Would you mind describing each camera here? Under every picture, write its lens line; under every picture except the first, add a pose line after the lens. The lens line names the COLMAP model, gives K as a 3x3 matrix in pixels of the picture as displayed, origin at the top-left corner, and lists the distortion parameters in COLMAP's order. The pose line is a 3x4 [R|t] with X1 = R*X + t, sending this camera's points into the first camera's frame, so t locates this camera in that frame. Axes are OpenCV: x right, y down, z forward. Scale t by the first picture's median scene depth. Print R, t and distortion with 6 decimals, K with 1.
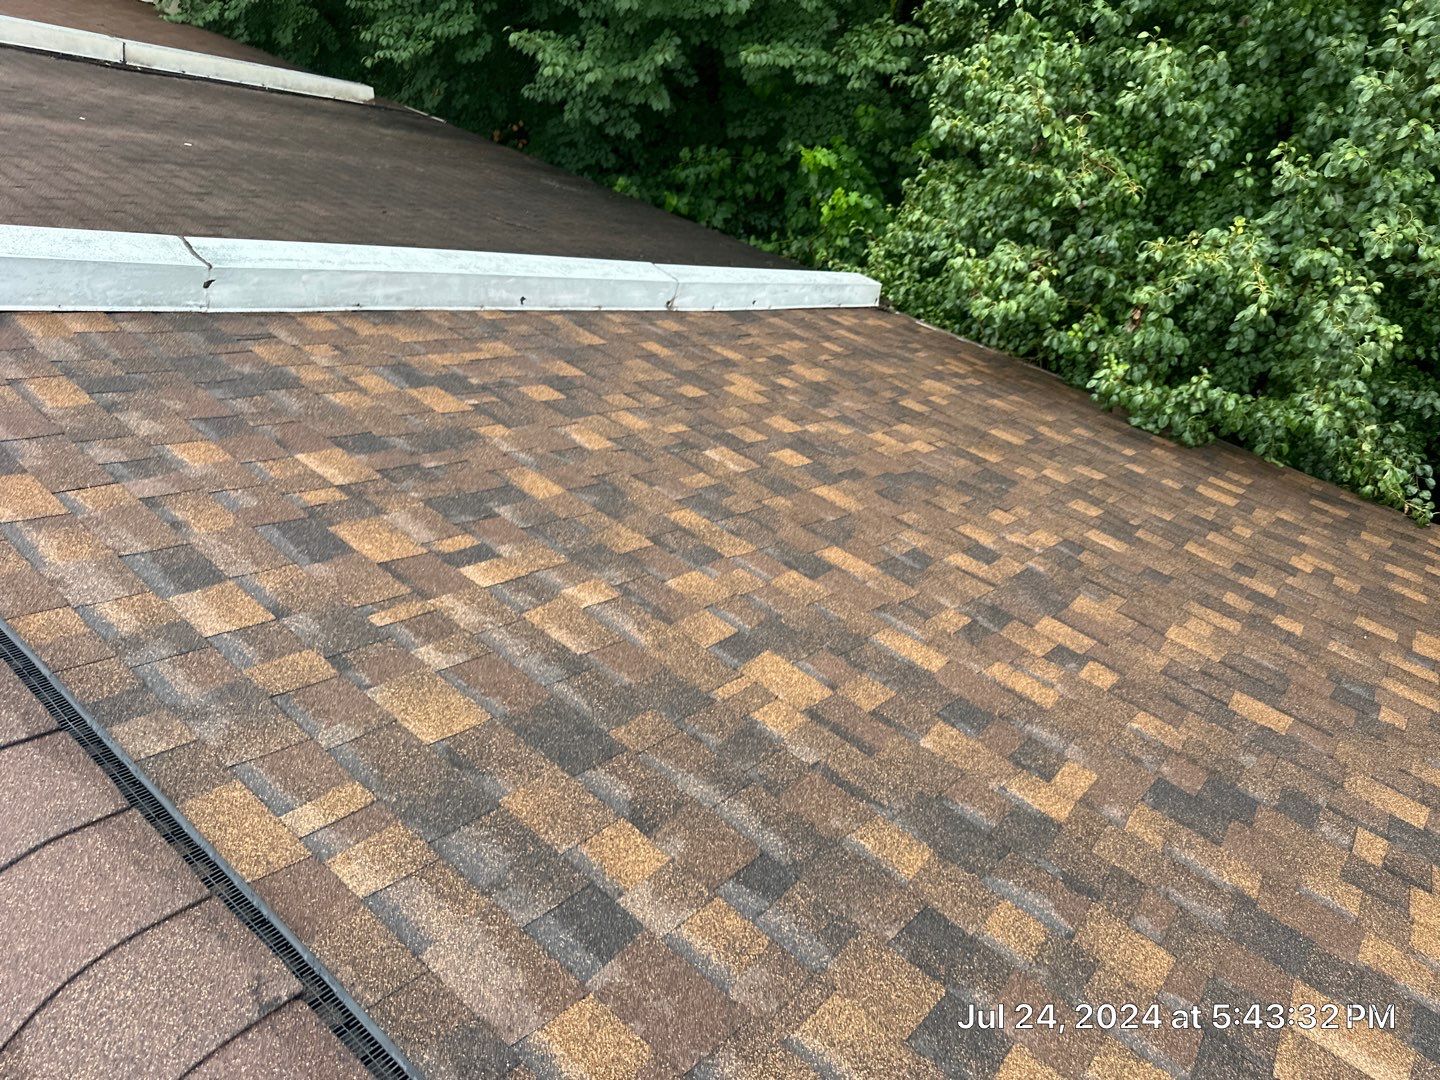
lens RADIAL K [[1042.0, 0, 720.0], [0, 1042.0, 540.0], [0, 0, 1]] dist [-0.023201, 0.005810]
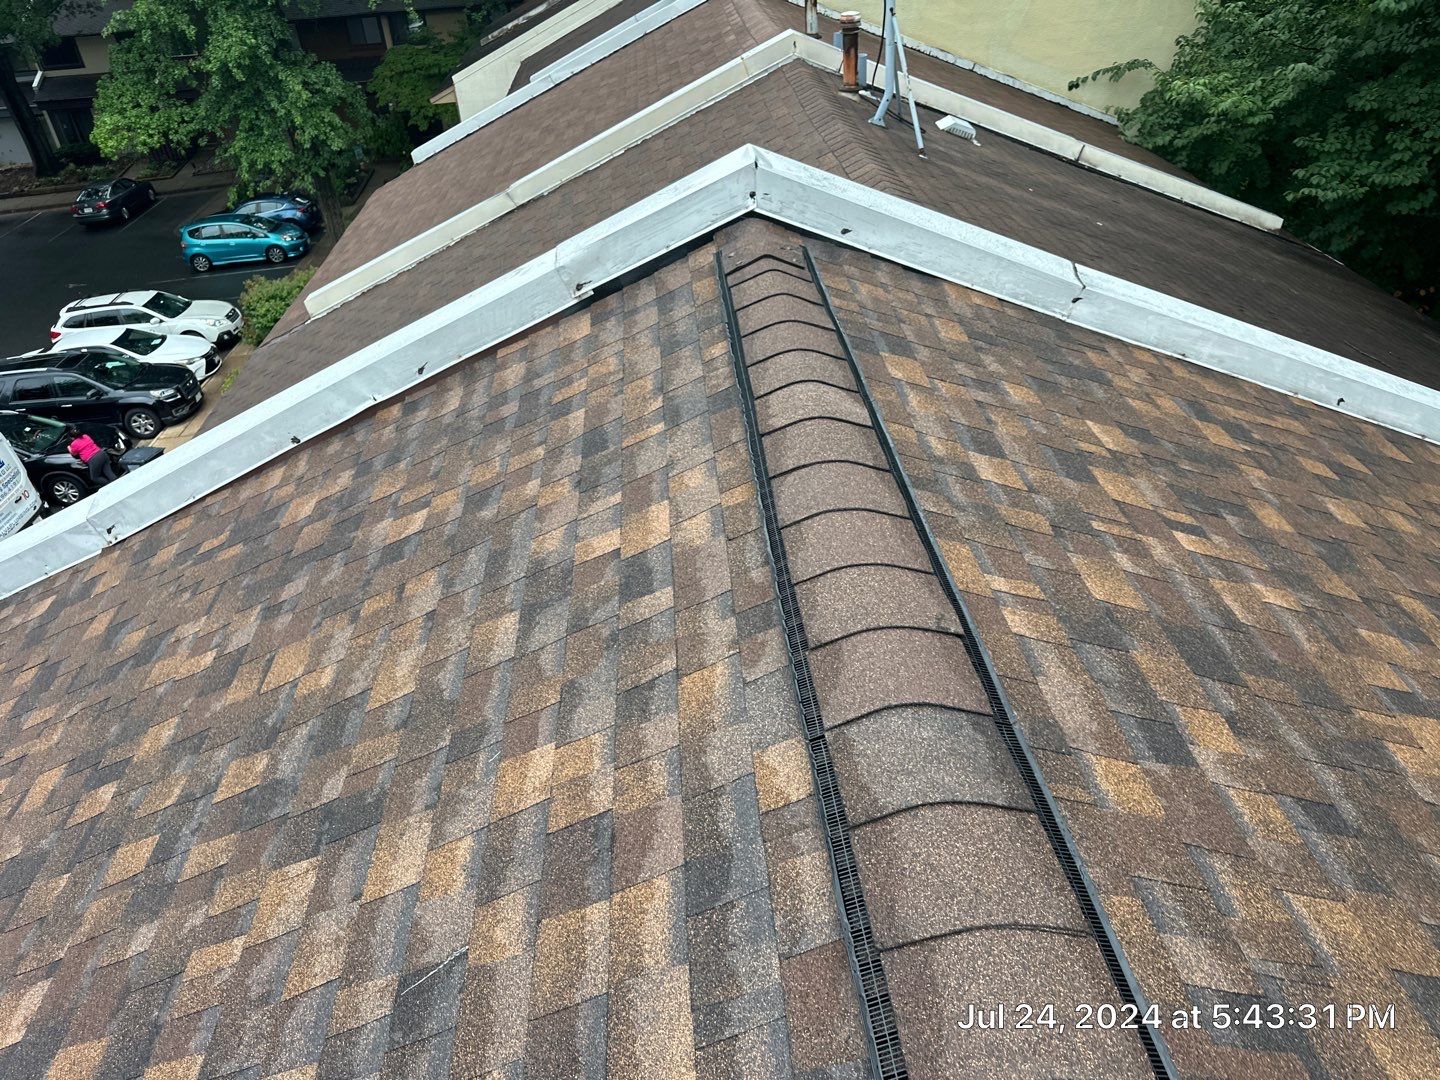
lens RADIAL K [[1016.1, 0, 720.0], [0, 1016.1, 540.0], [0, 0, 1]] dist [0.054346, -0.049567]
pose [[0.694131, 0.358522, -0.624215, 0.099323], [-0.429116, 0.902315, 0.041072, 0.162304], [0.577964, 0.239351, 0.780172, -0.175800]]
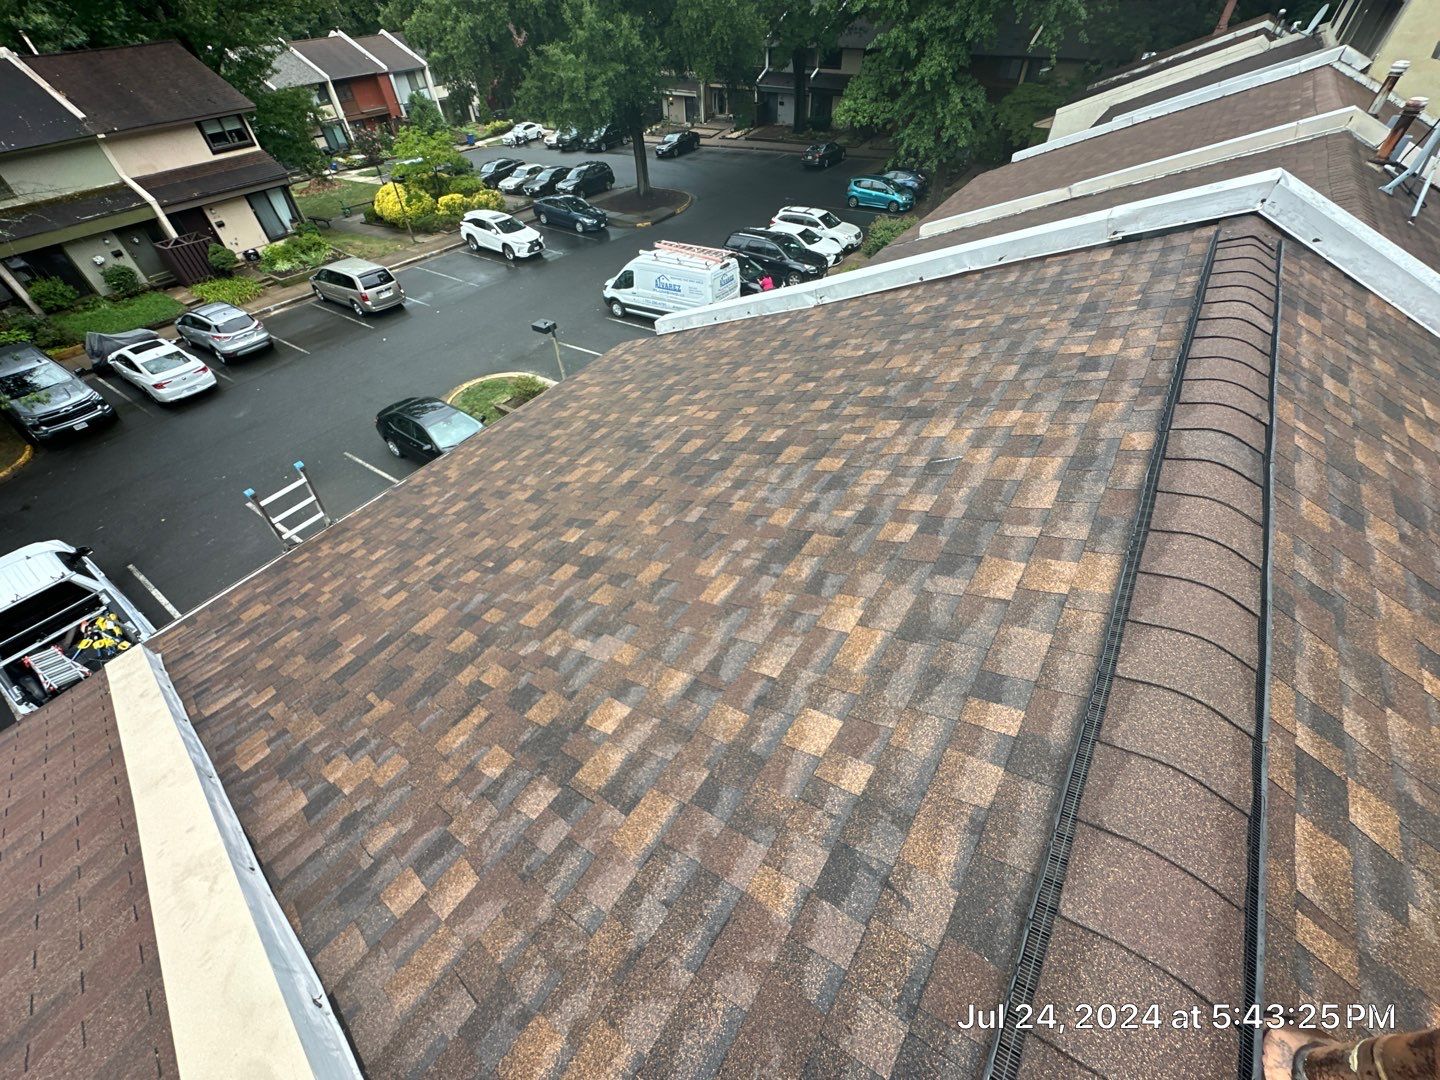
lens RADIAL K [[584.9, 0, 726.3], [0, 584.9, 544.7], [0, 0, 1]] dist [0.013404, -0.000949]
pose [[0.114946, 0.697995, -0.706817, 0.368079], [-0.659717, 0.585600, 0.471005, 0.356361], [0.742671, 0.412159, 0.527791, -0.398301]]
